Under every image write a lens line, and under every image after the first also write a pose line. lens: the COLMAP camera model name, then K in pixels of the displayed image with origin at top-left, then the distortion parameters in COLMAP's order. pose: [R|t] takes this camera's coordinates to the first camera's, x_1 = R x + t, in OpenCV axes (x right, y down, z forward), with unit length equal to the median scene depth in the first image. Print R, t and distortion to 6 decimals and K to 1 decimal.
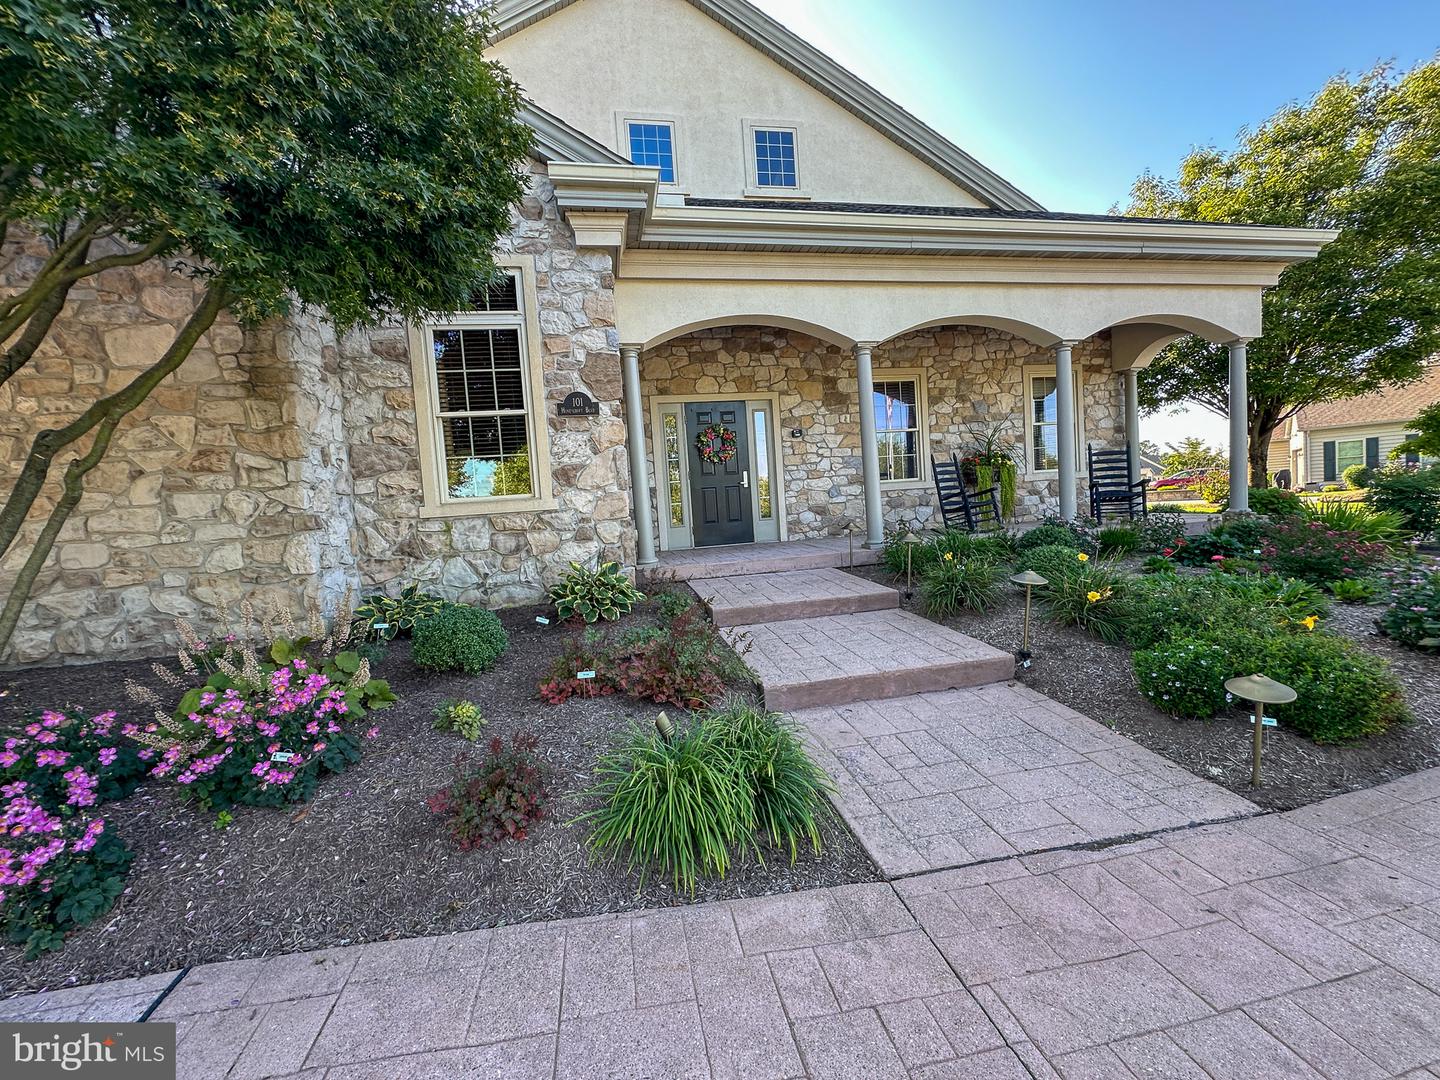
lens RADIAL K [[574.0, 0, 721.4], [0, 574.0, 538.9], [0, 0, 1]] dist [-0.003902, -0.000066]
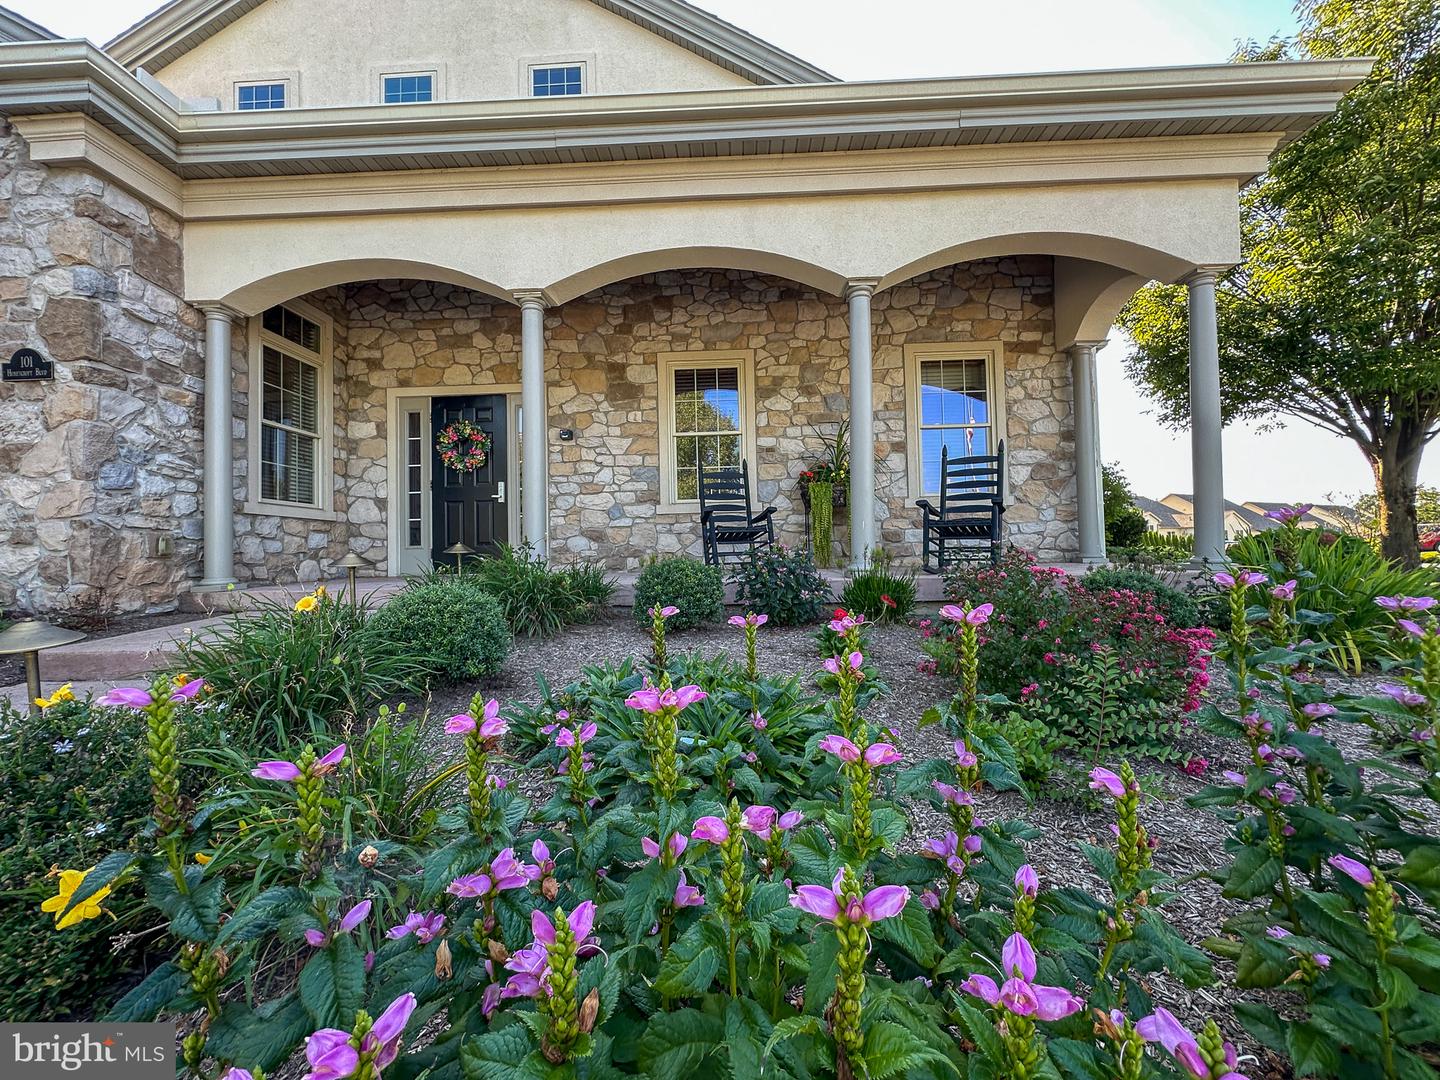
lens RADIAL K [[574.0, 0, 720.3], [0, 574.0, 540.1], [0, 0, 1]] dist [-0.003902, -0.000066]
pose [[0.973622, 0.040143, -0.224610, 0.509533], [-0.056128, 0.996290, -0.065236, -0.003677], [0.221158, 0.076122, 0.972263, 0.302197]]
